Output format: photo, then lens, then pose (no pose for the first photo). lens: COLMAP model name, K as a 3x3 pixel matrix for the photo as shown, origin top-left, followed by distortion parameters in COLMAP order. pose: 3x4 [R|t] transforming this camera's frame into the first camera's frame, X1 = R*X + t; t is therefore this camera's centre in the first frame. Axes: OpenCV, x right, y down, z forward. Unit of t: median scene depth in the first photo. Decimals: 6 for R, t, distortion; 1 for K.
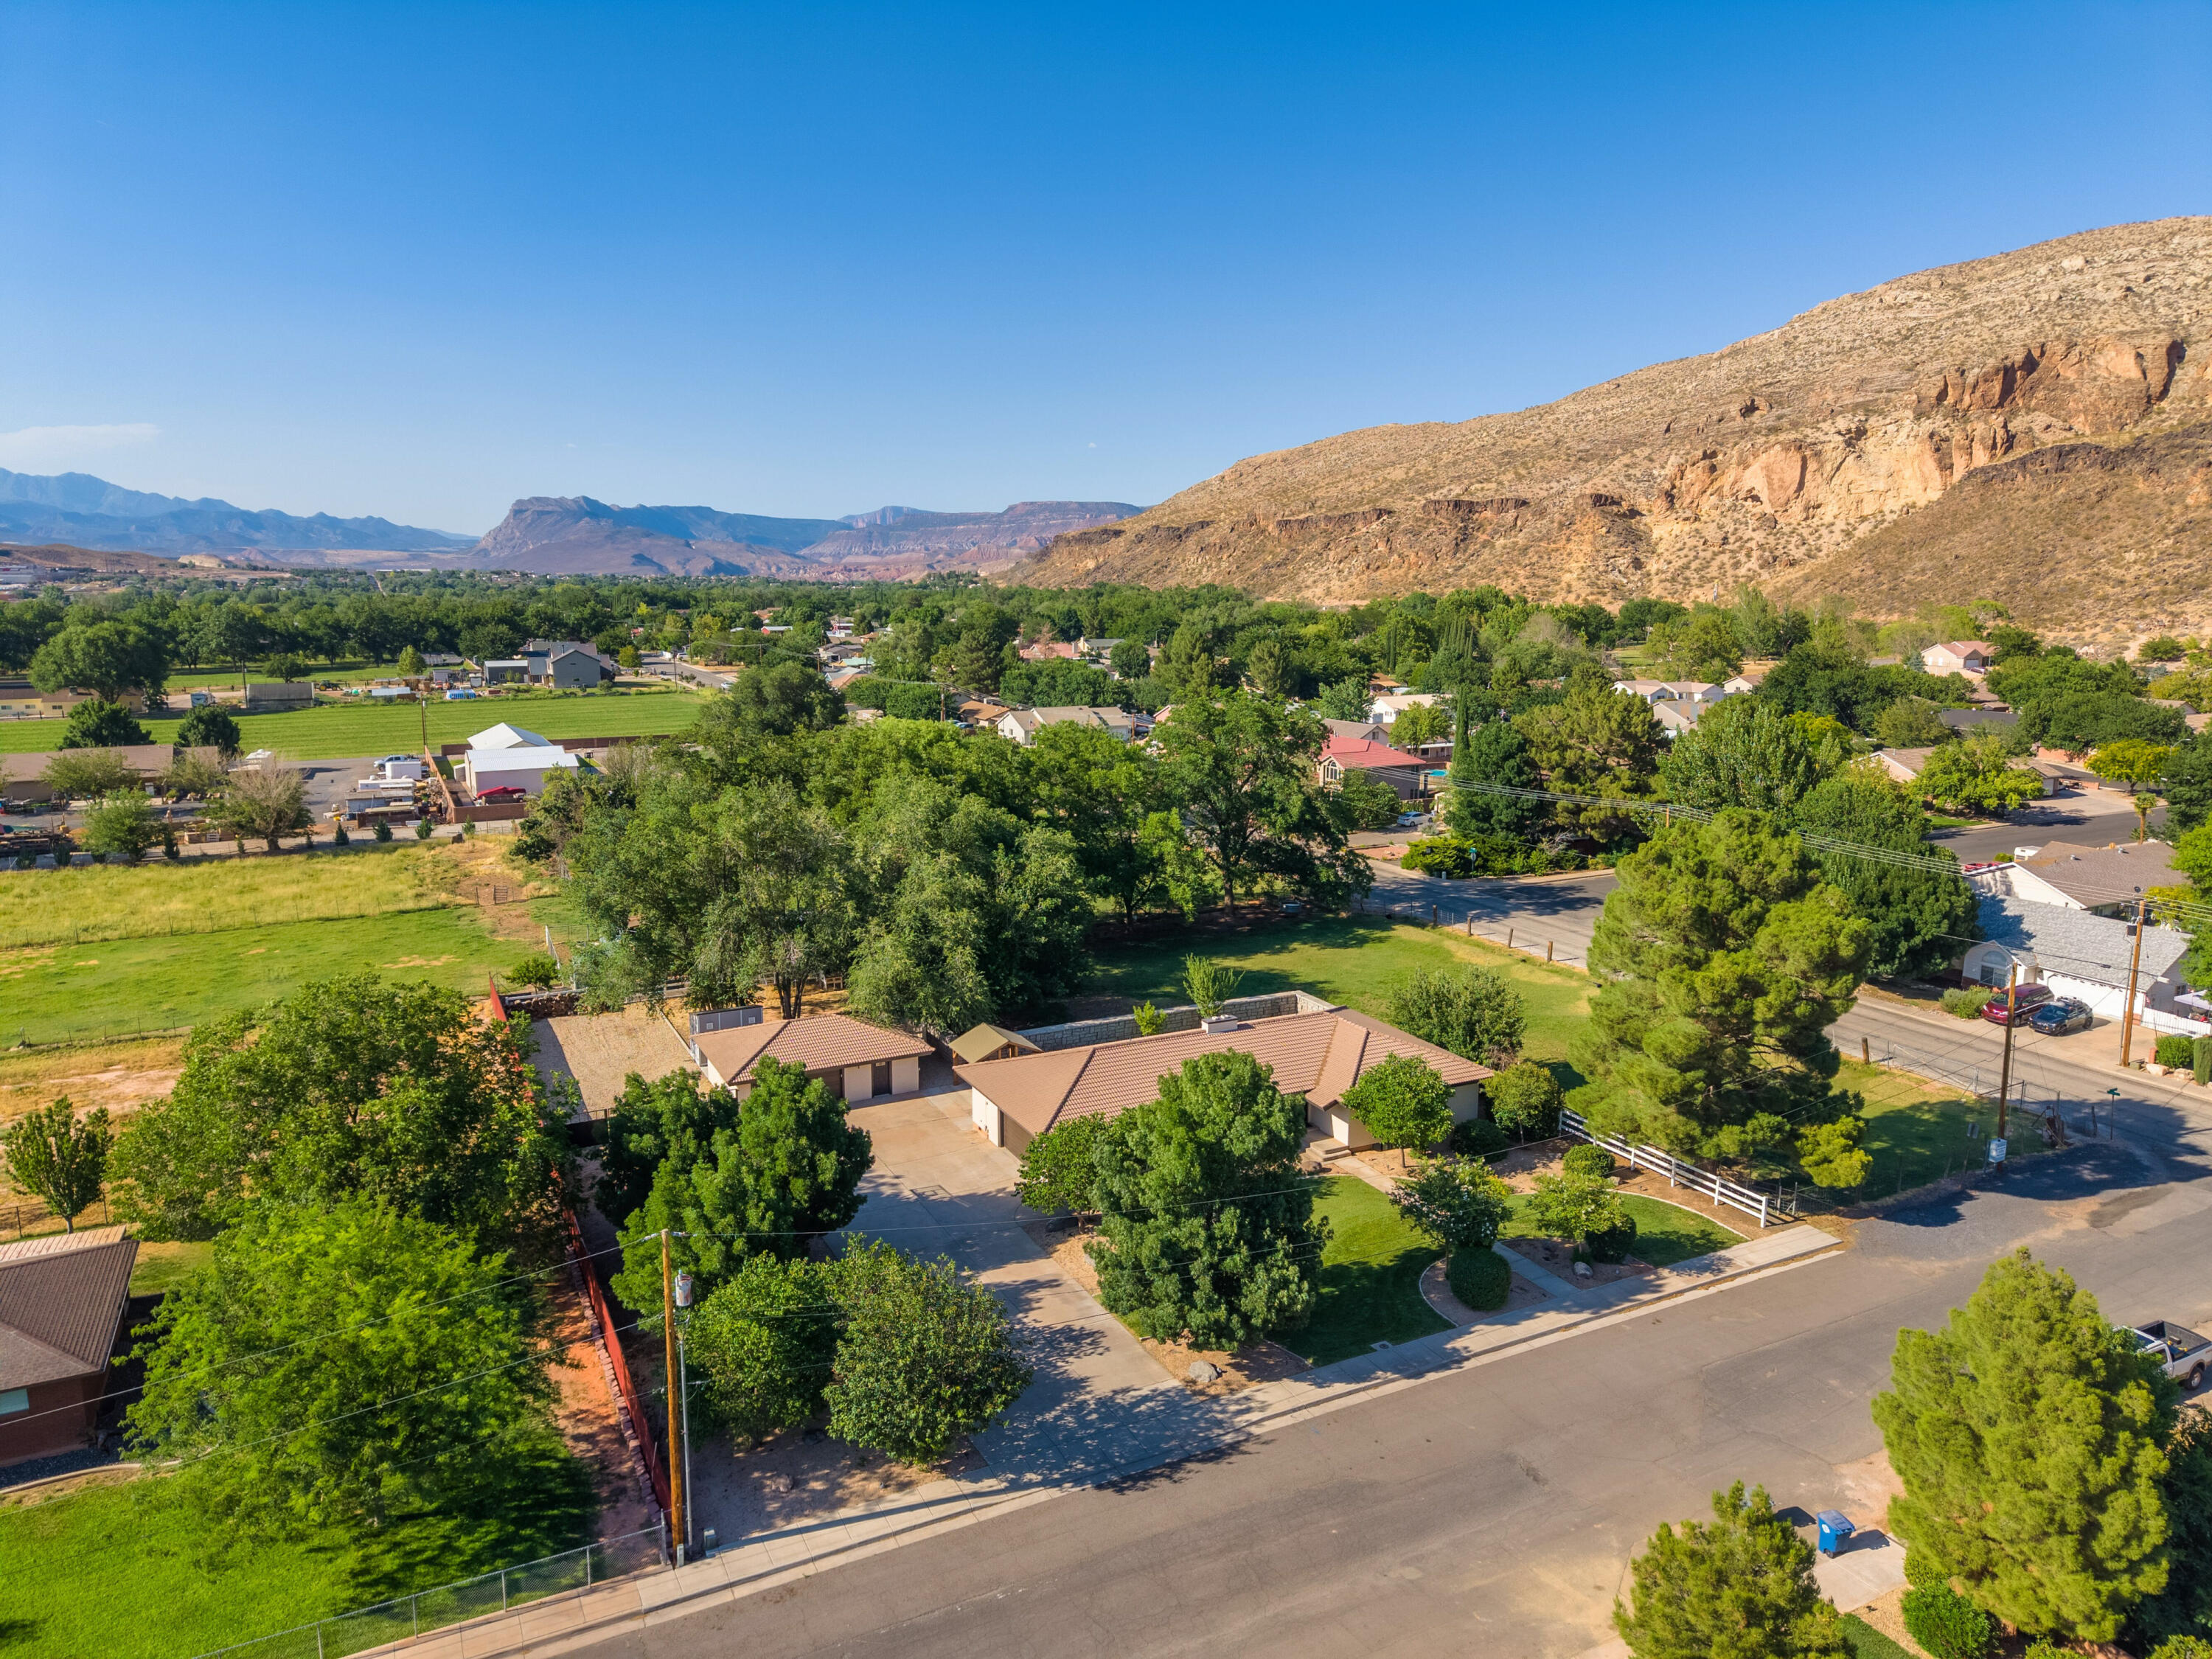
lens RADIAL K [[1476.3, 0, 1104.6], [0, 1476.3, 827.5], [0, 0, 1]] dist [0.025389, -0.022512]
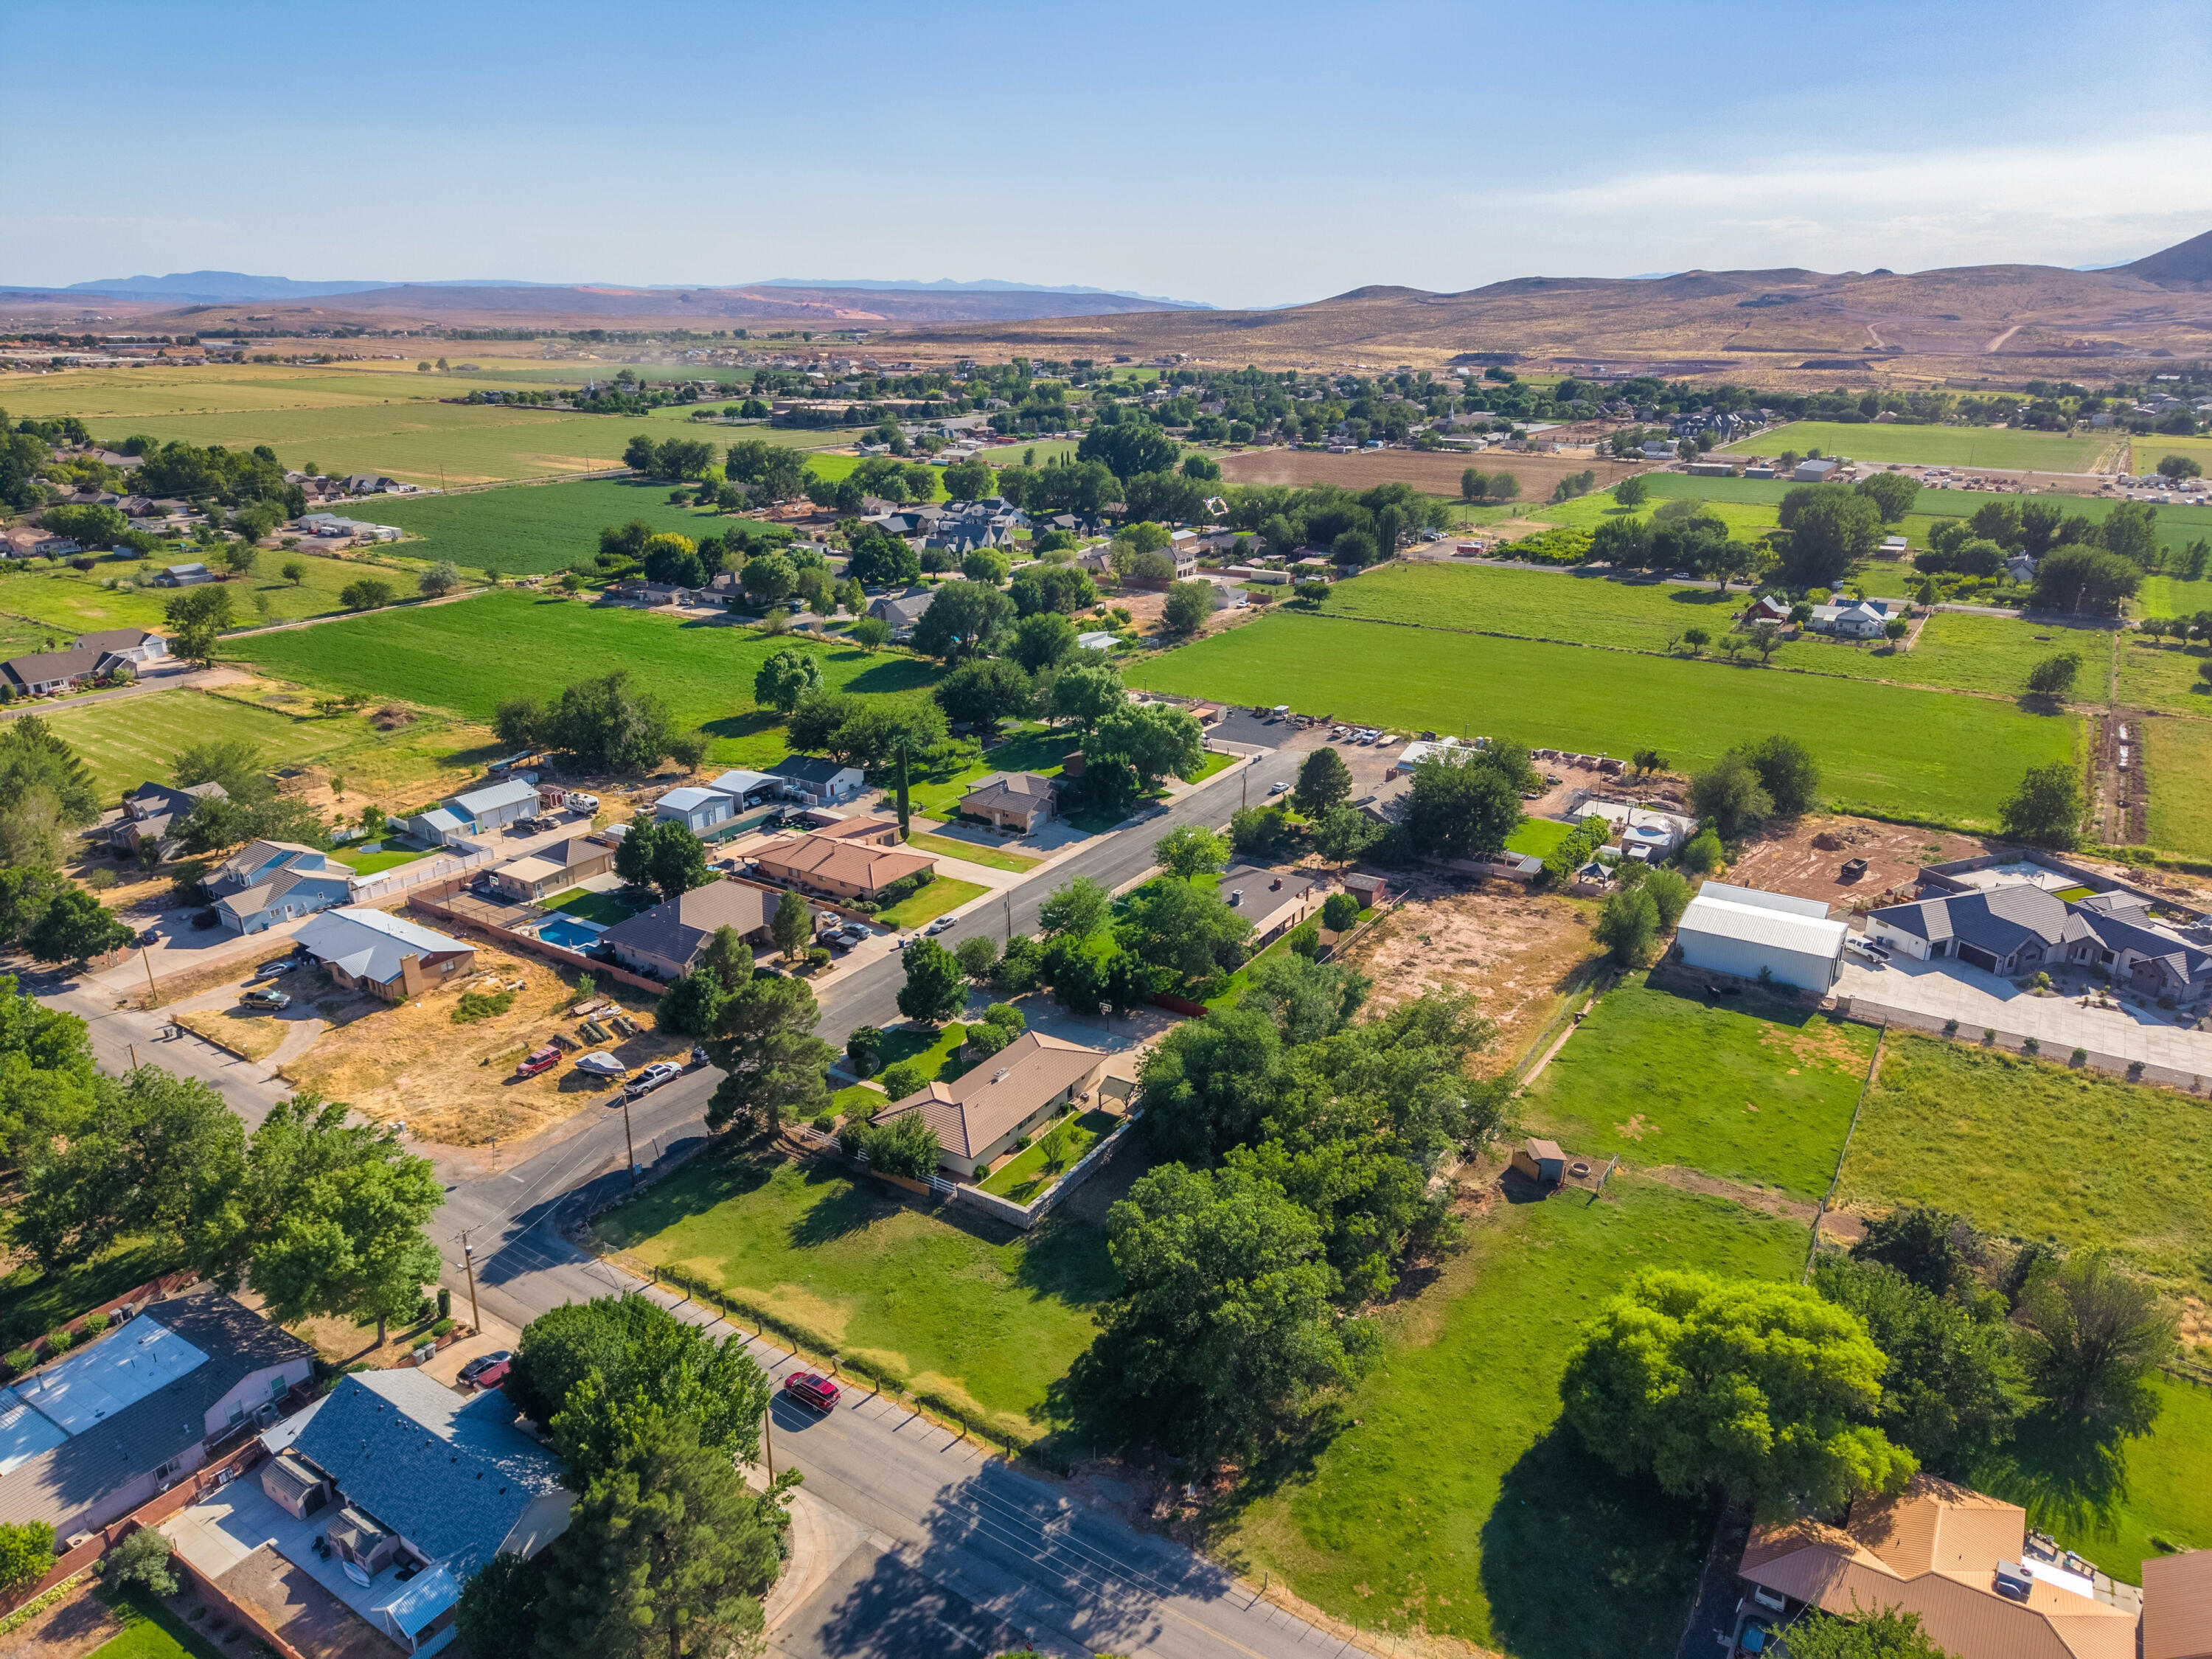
lens RADIAL K [[1476.3, 0, 1102.5], [0, 1476.3, 828.1], [0, 0, 1]] dist [0.025389, -0.022512]
pose [[-0.865512, 0.167231, -0.472147, 0.293468], [-0.083645, 0.881128, 0.465421, -0.383120], [0.493855, 0.442320, -0.748639, 0.834247]]
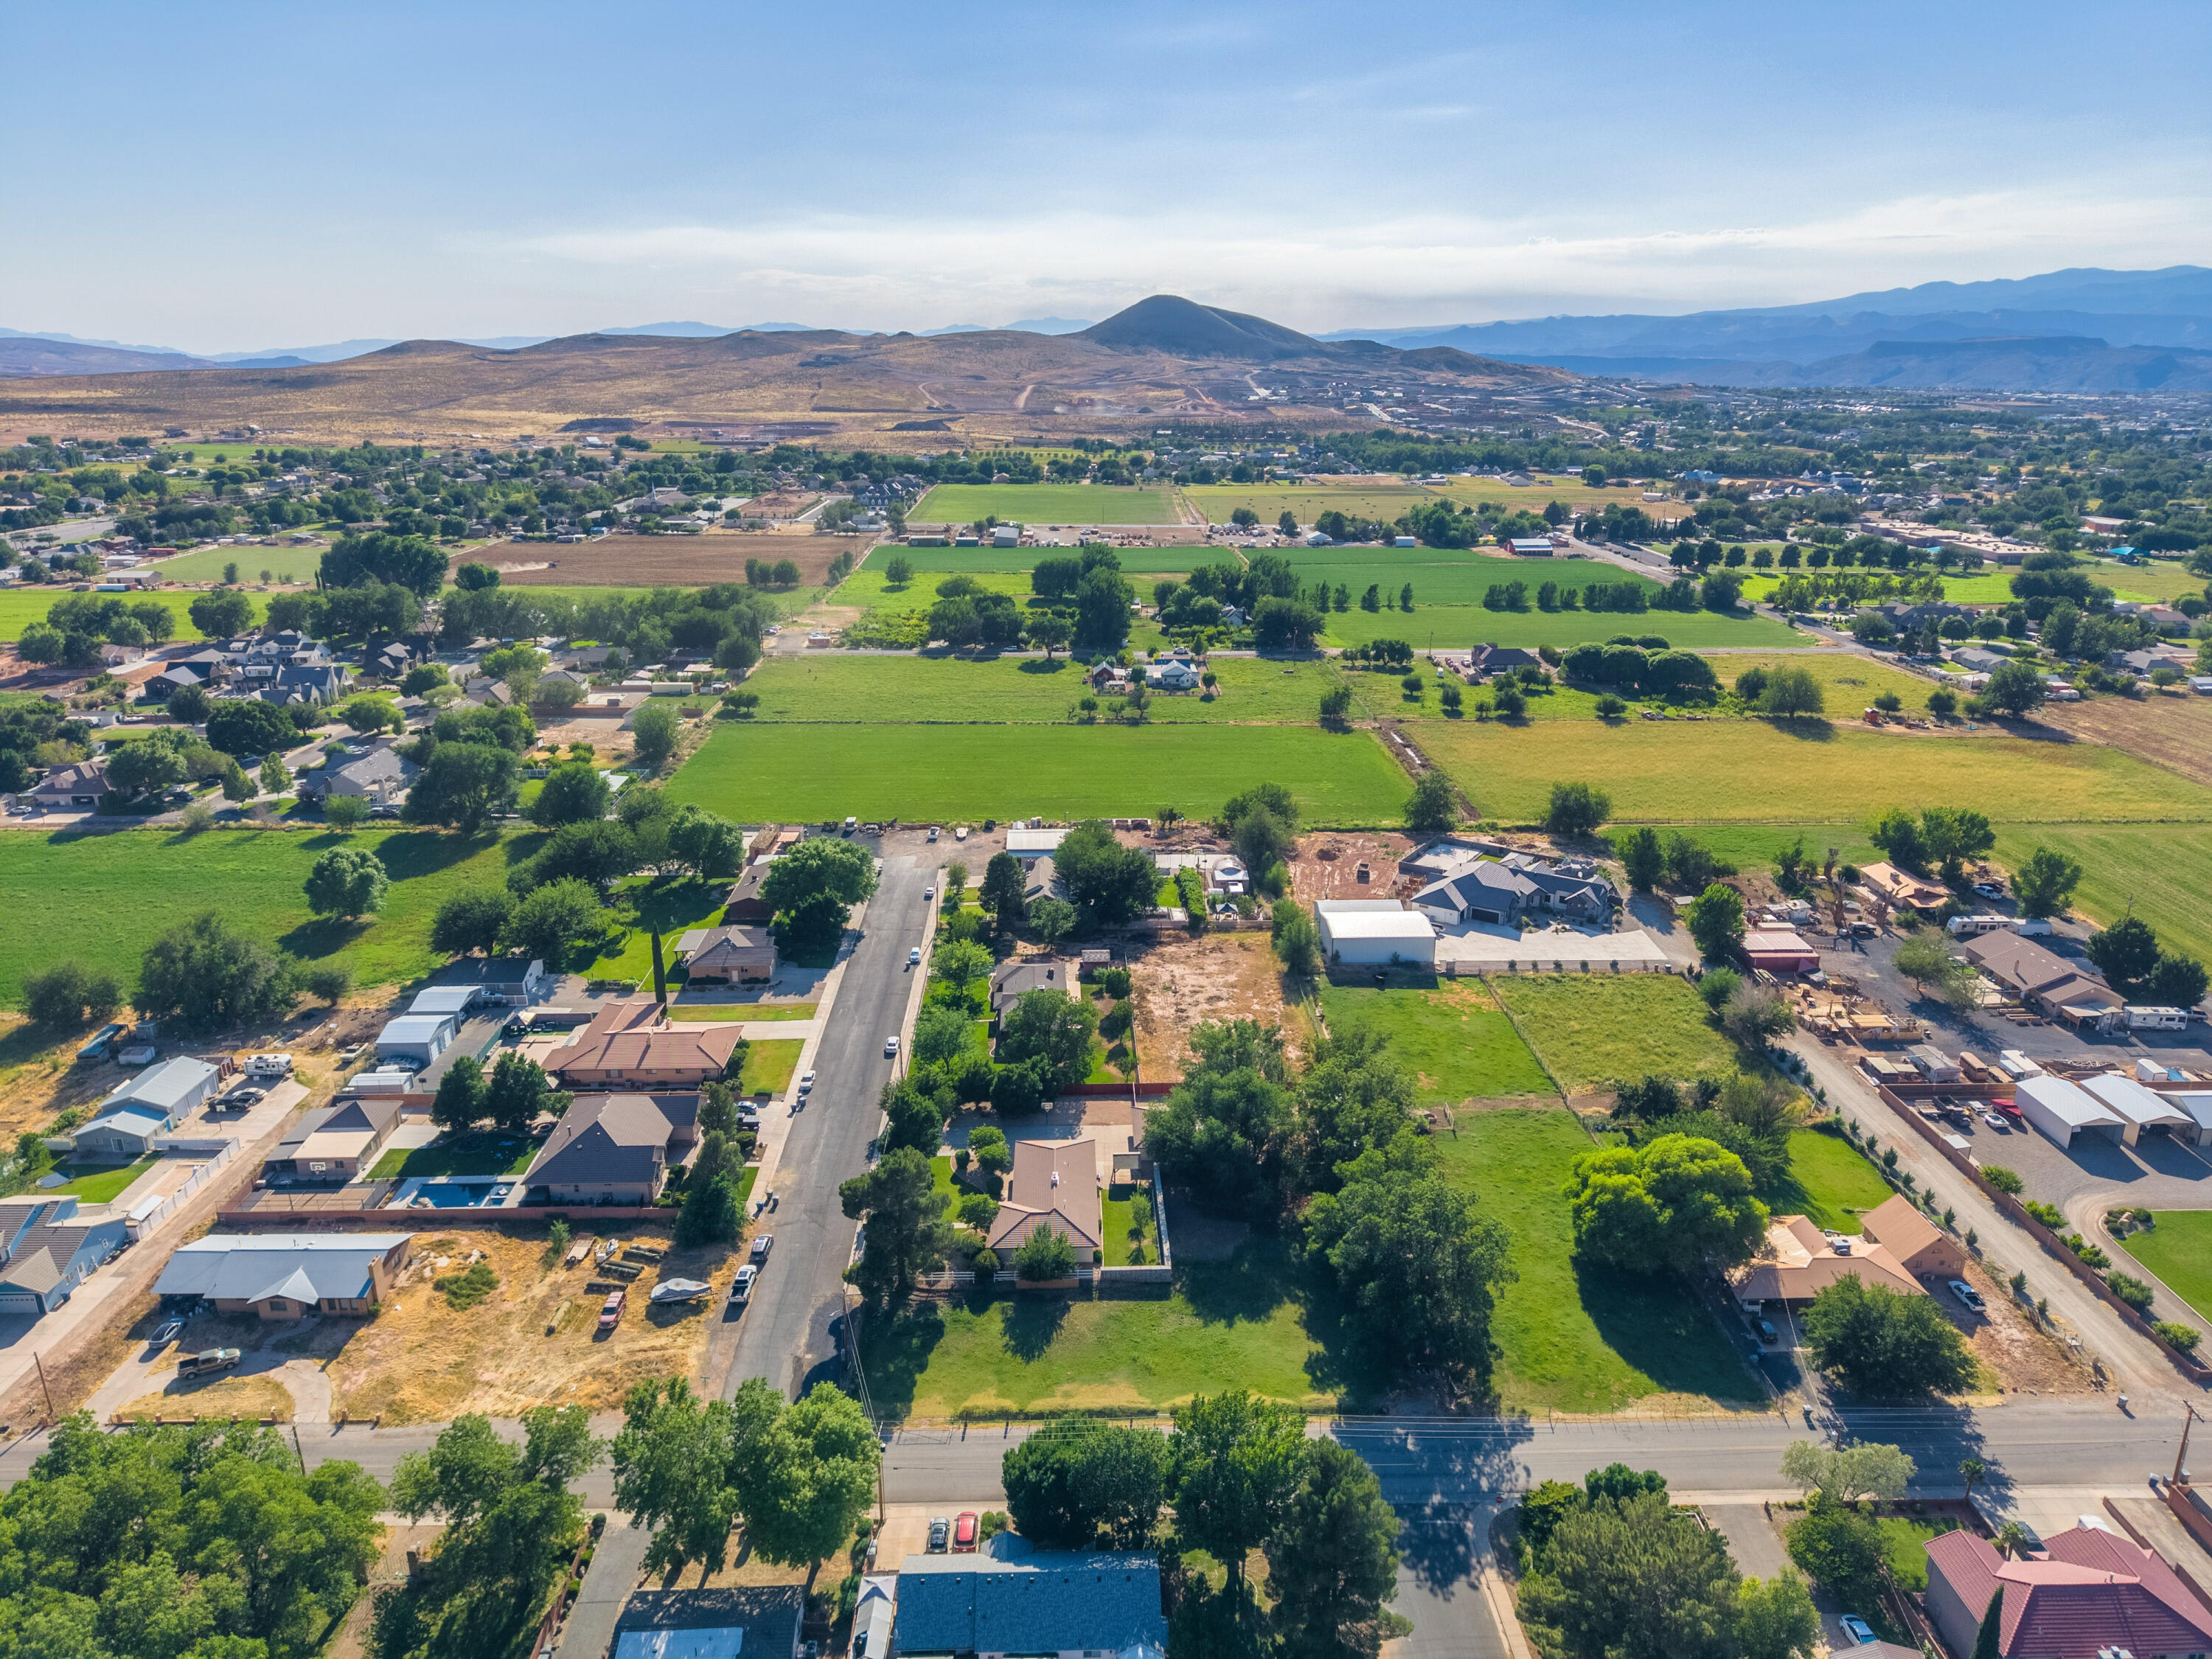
lens RADIAL K [[1476.3, 0, 1104.1], [0, 1476.3, 826.7], [0, 0, 1]] dist [0.025389, -0.022512]
pose [[-0.425717, 0.275757, -0.861814, 0.683660], [-0.153187, 0.916720, 0.368997, -0.451697], [0.891795, 0.289107, -0.348021, 0.602447]]
